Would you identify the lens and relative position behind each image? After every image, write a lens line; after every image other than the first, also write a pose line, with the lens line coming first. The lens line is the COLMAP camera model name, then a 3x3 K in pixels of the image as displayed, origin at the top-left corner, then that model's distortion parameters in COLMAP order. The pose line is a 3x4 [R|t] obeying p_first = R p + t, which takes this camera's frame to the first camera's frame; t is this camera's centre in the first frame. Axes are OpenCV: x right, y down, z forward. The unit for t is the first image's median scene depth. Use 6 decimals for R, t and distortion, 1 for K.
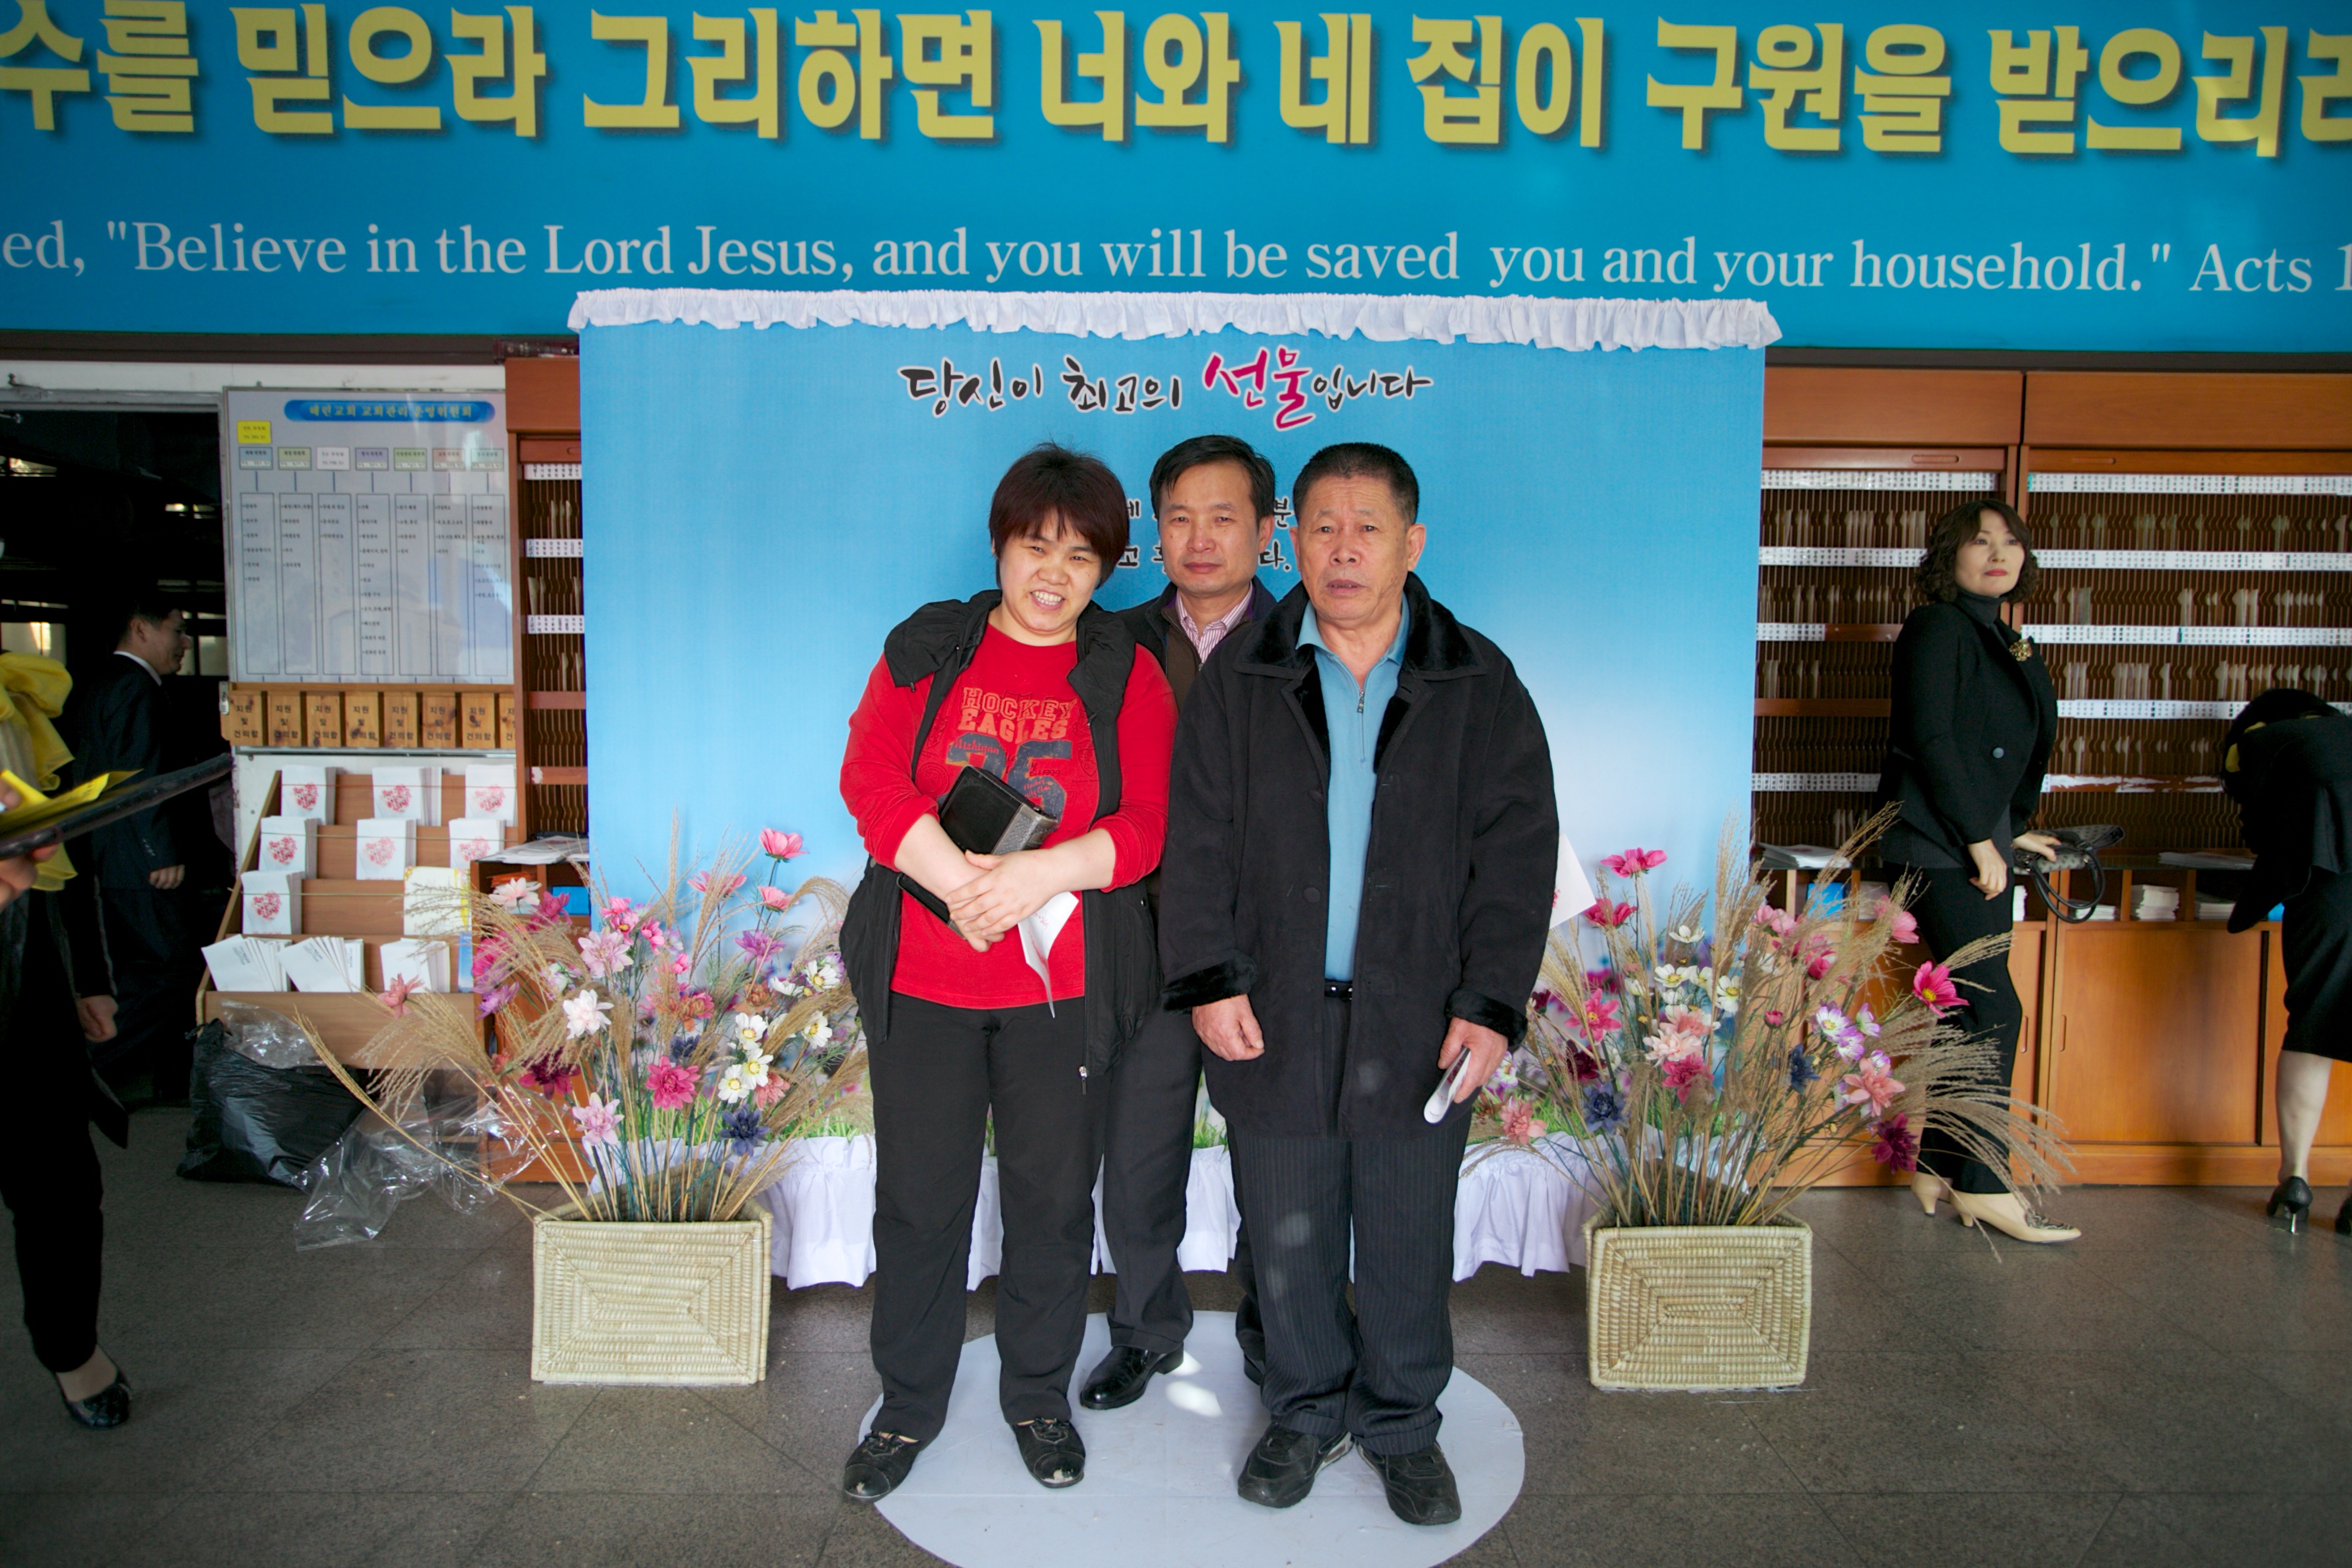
lens RADIAL K [[1541.8, 0, 1167.5], [0, 1541.8, 787.8], [0, 0, 1]] dist [-0.042221, 0.044757]
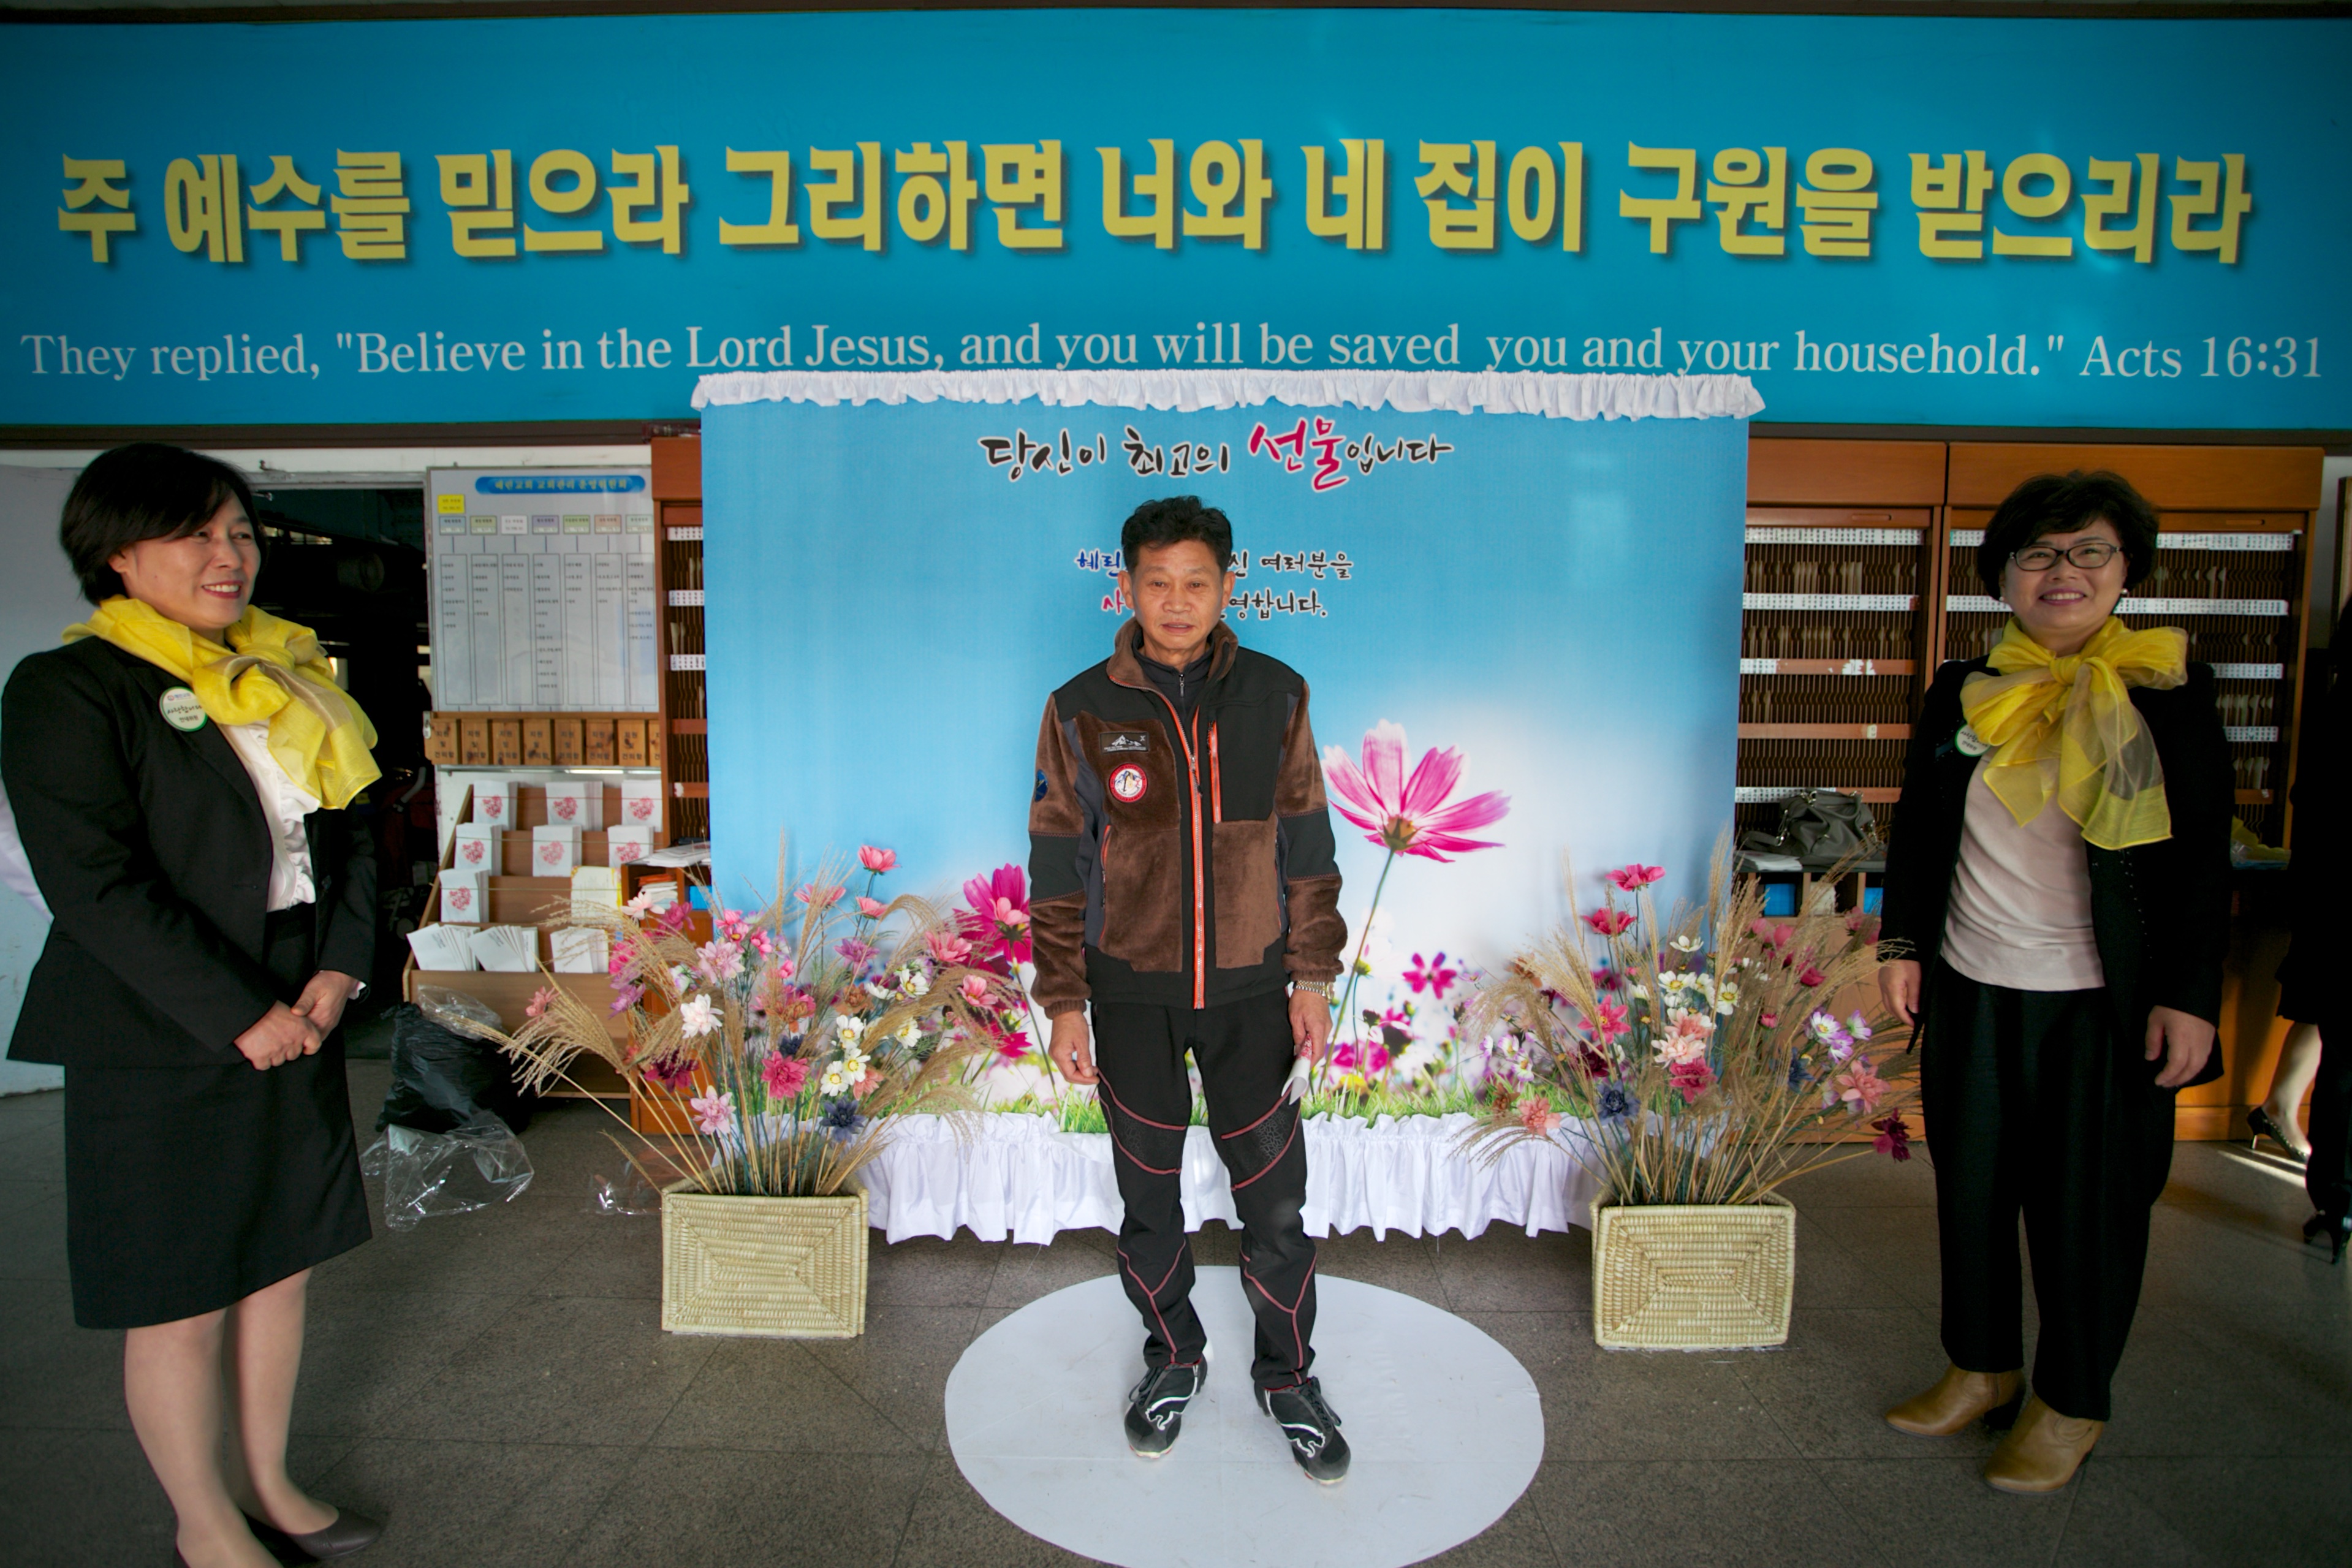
lens RADIAL K [[1207.1, 0, 1168.1], [0, 1207.1, 790.3], [0, 0, 1]] dist [-0.066046, 0.029094]
pose [[0.999689, -0.000457, -0.024920, -0.009727], [0.000706, 0.999950, 0.009996, -0.016187], [0.024914, -0.010010, 0.999639, 0.082734]]
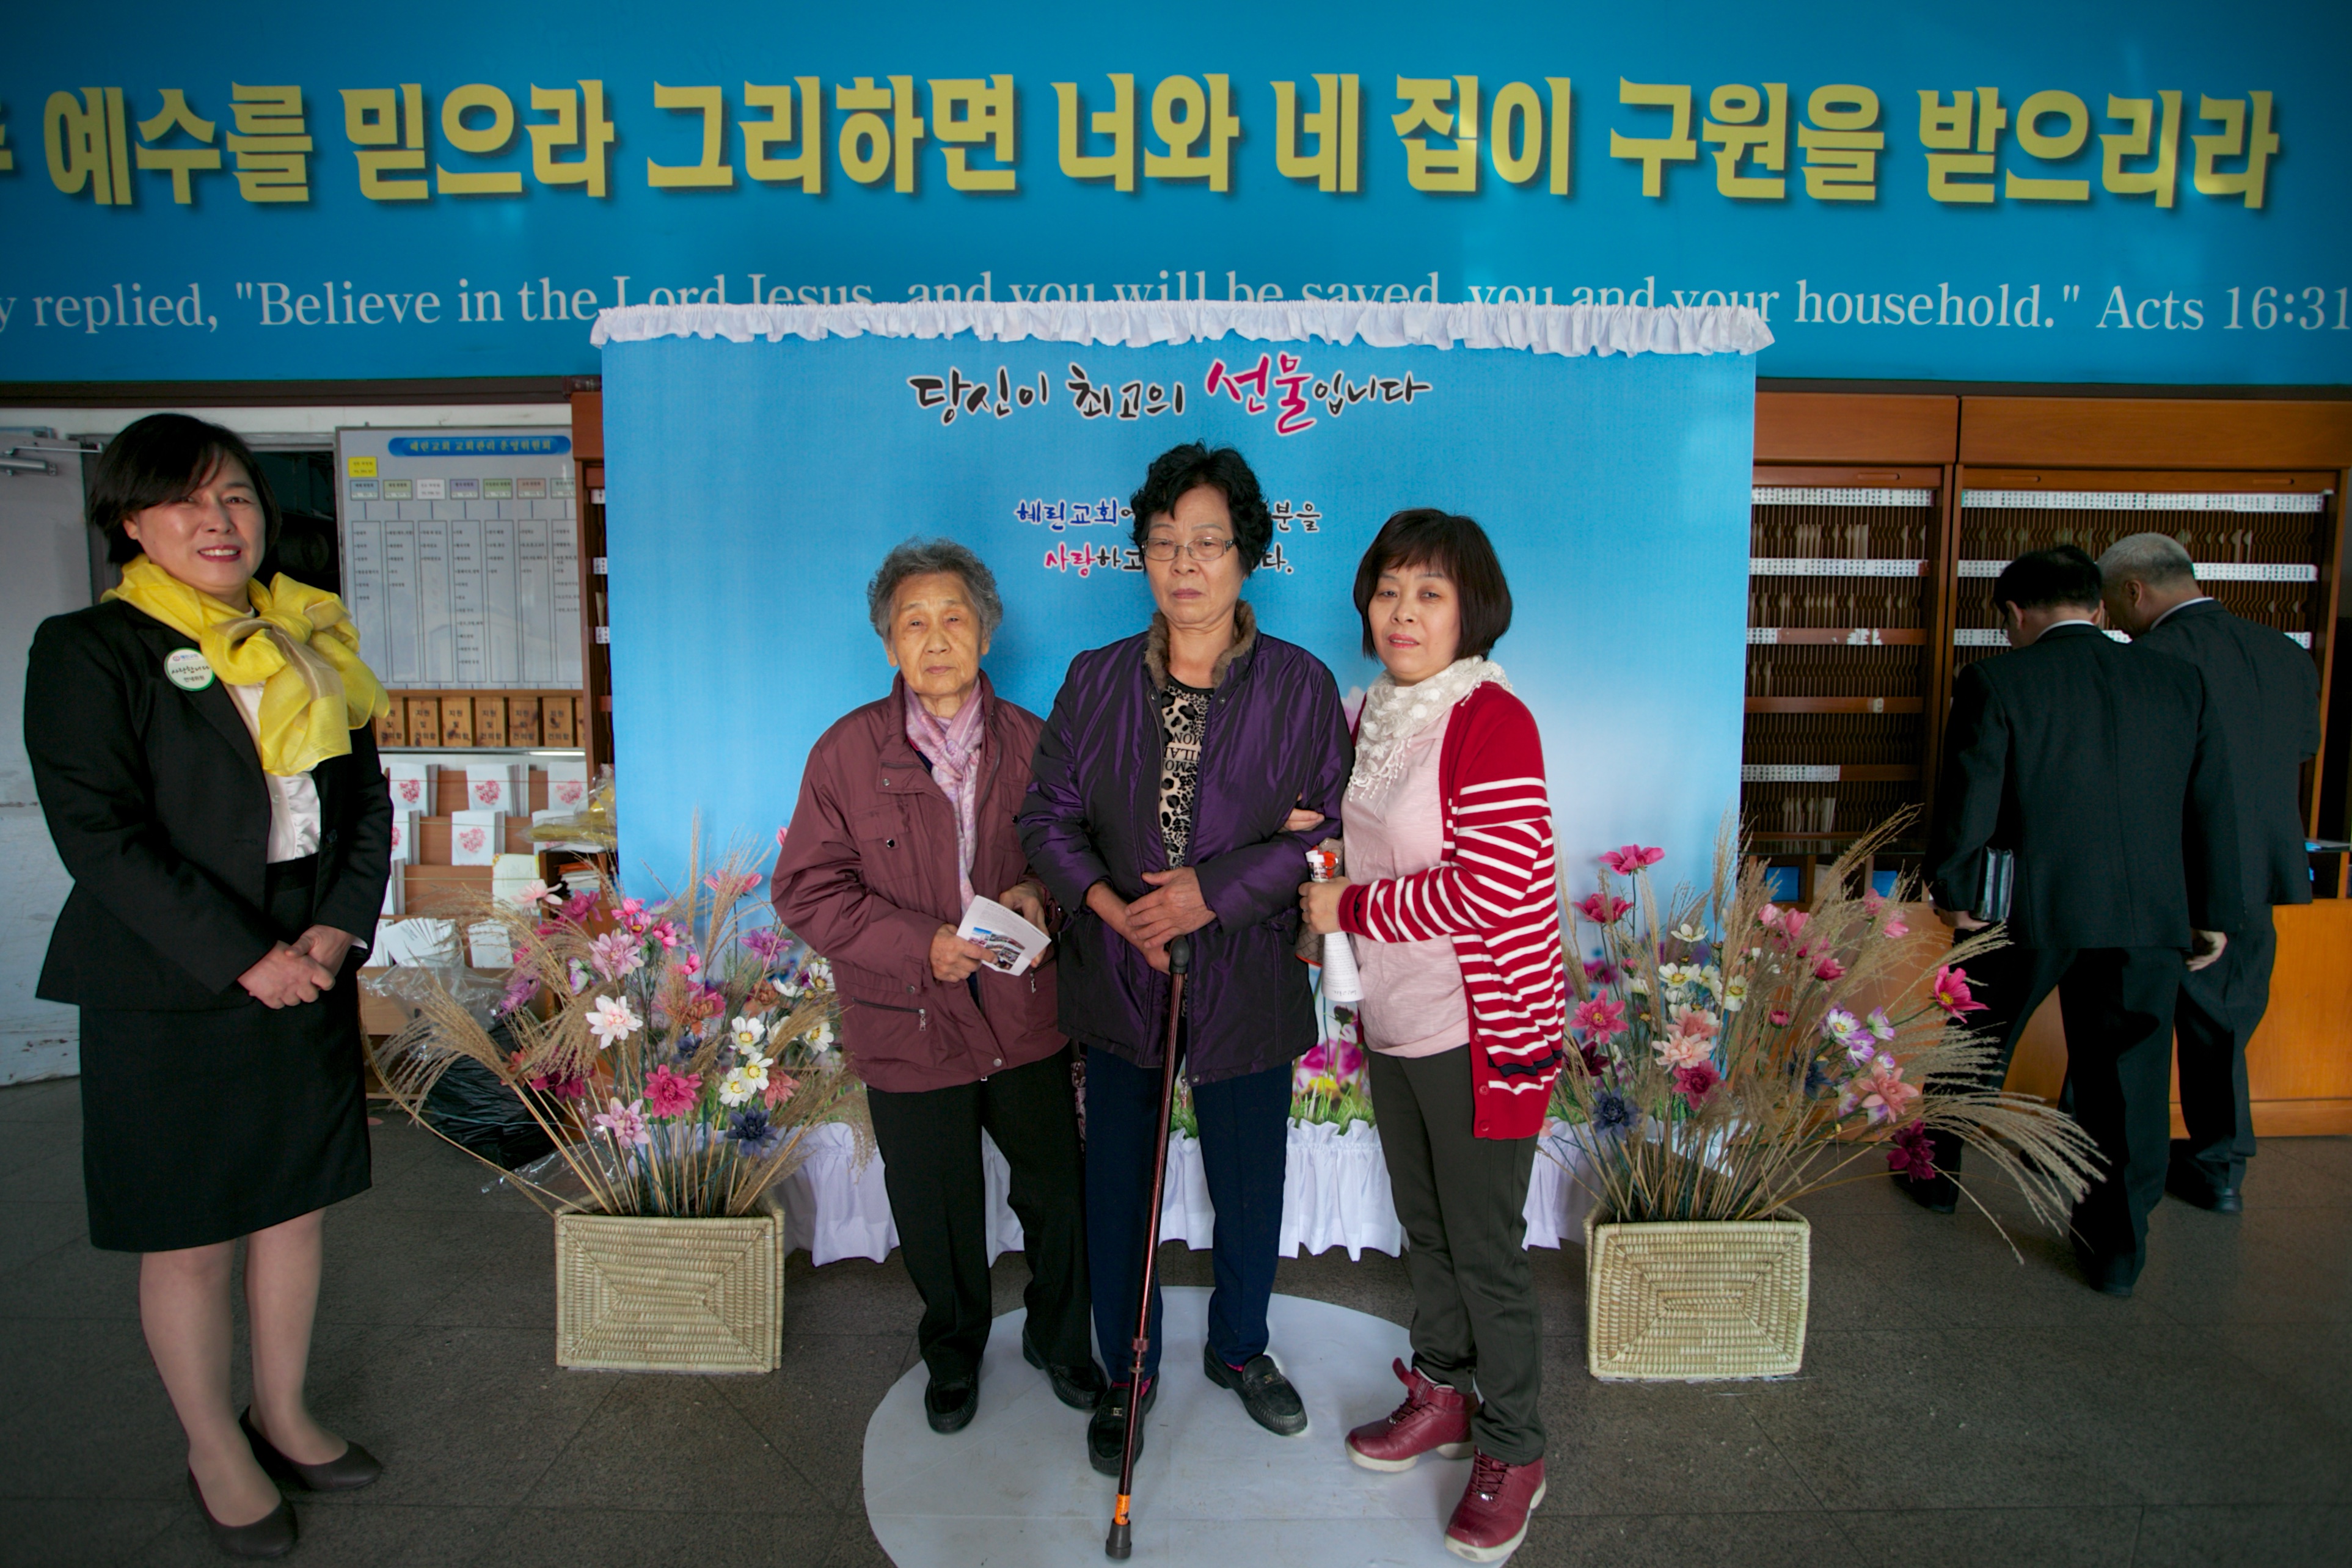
lens RADIAL K [[1207.1, 0, 1168.1], [0, 1207.1, 790.3], [0, 0, 1]] dist [-0.066046, 0.029094]
pose [[0.999909, -0.003956, -0.012905, 0.005225], [0.004205, 0.999805, 0.019282, -0.009258], [0.012826, -0.019335, 0.999731, 0.140836]]
